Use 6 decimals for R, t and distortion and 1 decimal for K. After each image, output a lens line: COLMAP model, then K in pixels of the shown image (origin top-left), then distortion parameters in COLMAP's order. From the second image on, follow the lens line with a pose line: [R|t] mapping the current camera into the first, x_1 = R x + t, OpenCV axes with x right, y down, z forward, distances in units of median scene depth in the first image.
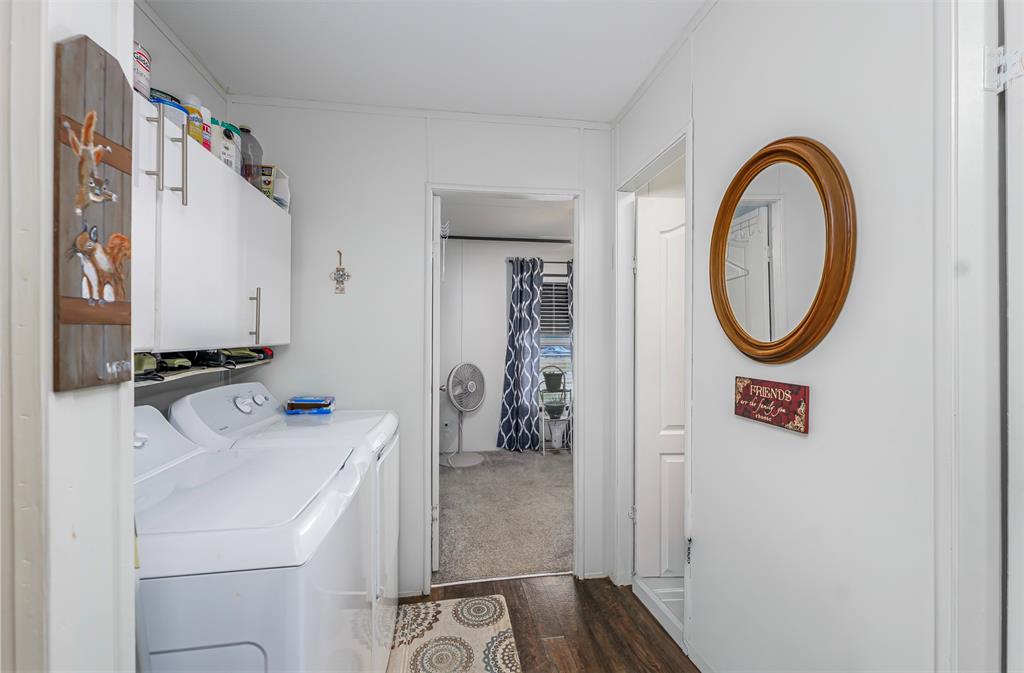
lens RADIAL K [[419.4, 0, 512.0], [0, 419.4, 336.5], [0, 0, 1]] dist [0.003128, -0.000399]
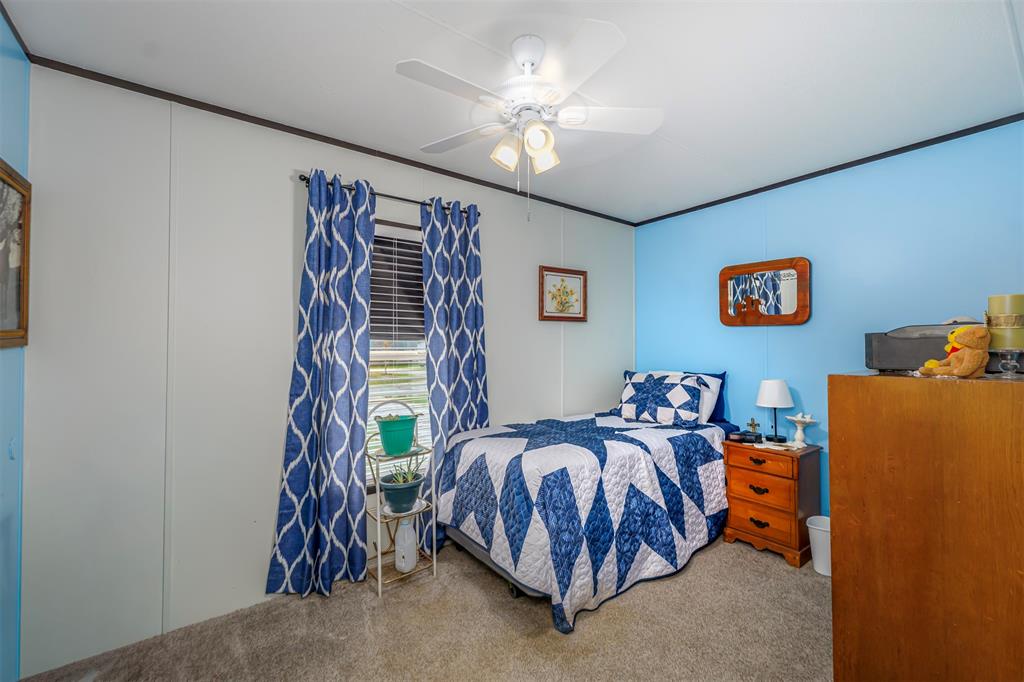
lens RADIAL K [[426.0, 0, 510.1], [0, 426.0, 343.2], [0, 0, 1]] dist [-0.000960, 0.000016]
pose [[0.890011, 0.006521, 0.455891, -0.013348], [-0.009661, 0.999943, 0.004556, -0.003832], [-0.455836, -0.008459, 0.890024, 0.486877]]
